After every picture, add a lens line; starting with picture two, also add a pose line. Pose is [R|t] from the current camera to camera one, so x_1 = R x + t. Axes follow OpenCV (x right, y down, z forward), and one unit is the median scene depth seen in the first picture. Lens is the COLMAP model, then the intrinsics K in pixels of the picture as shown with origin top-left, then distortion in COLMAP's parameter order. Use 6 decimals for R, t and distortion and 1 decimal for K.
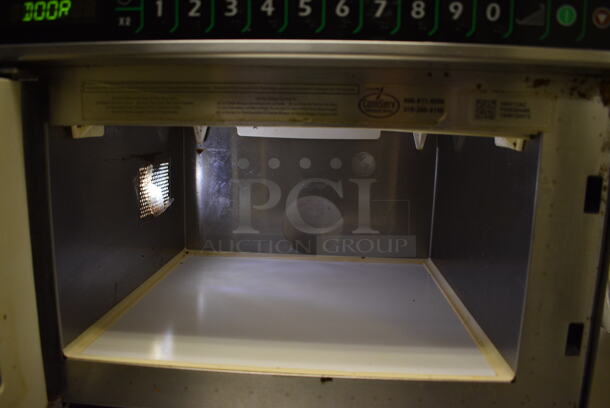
lens RADIAL K [[470.9, 0, 305.0], [0, 470.9, 204.0], [0, 0, 1]] dist [-0.105125, 0.018557]
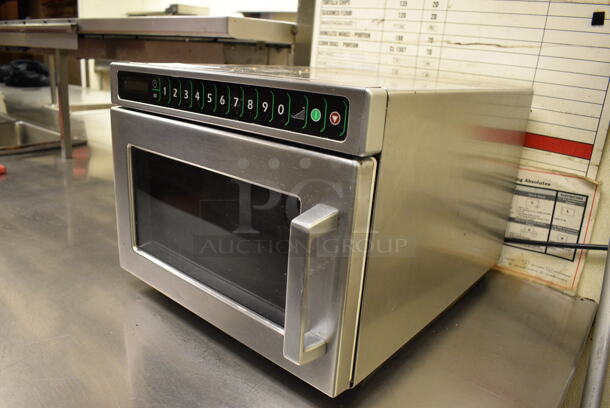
lens RADIAL K [[470.9, 0, 305.0], [0, 470.9, 204.0], [0, 0, 1]] dist [-0.105125, 0.018557]
pose [[0.800557, 0.210746, -0.560976, 1.504608], [-0.143964, 0.976342, 0.161341, -0.366562], [0.581707, -0.048402, 0.811957, -0.367151]]
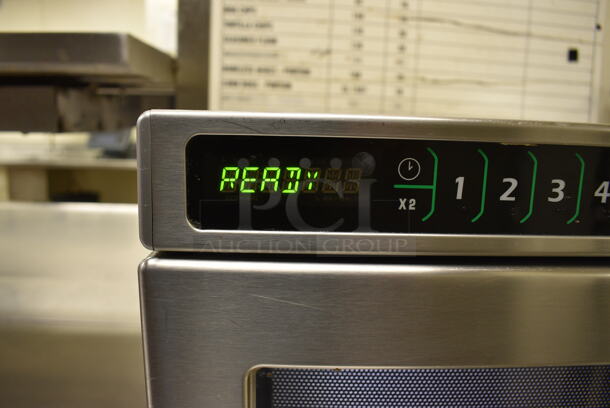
lens RADIAL K [[463.9, 0, 305.0], [0, 463.9, 204.0], [0, 0, 1]] dist [-0.104814, 0.006992]
pose [[0.997502, -0.008444, 0.070134, -0.616265], [0.007628, 0.999900, 0.011893, -0.422031], [-0.070227, -0.011329, 0.997467, 0.320829]]
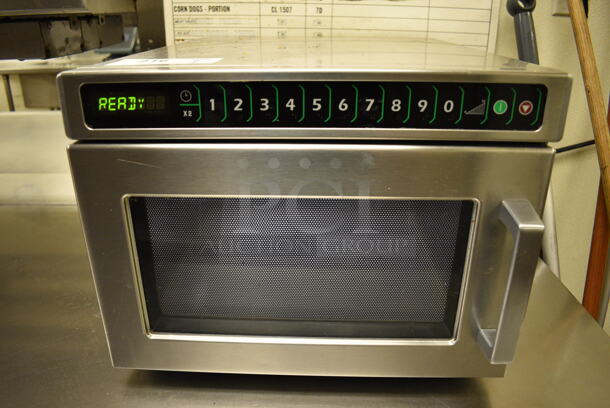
lens RADIAL K [[470.9, 0, 305.0], [0, 470.9, 204.0], [0, 0, 1]] dist [-0.105125, 0.018557]
pose [[0.999456, -0.030325, 0.012927, -0.064546], [0.026605, 0.973555, 0.226897, -0.457686], [-0.019466, -0.226429, 0.973833, -0.473230]]
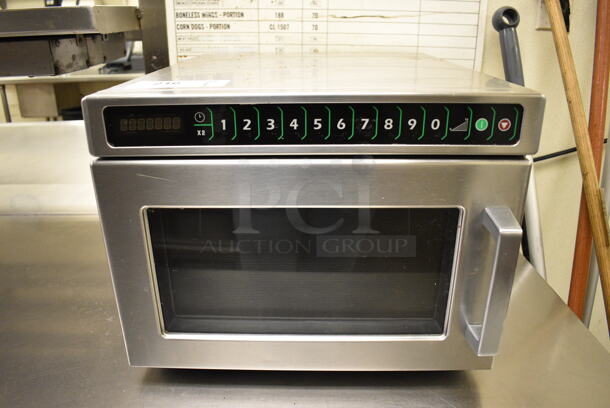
lens RADIAL K [[470.9, 0, 305.0], [0, 470.9, 204.0], [0, 0, 1]] dist [-0.105125, 0.018557]
pose [[0.998825, -0.041399, 0.025197, -0.095479], [0.035012, 0.975880, 0.215483, -0.508377], [-0.033510, -0.214348, 0.976182, -0.631683]]
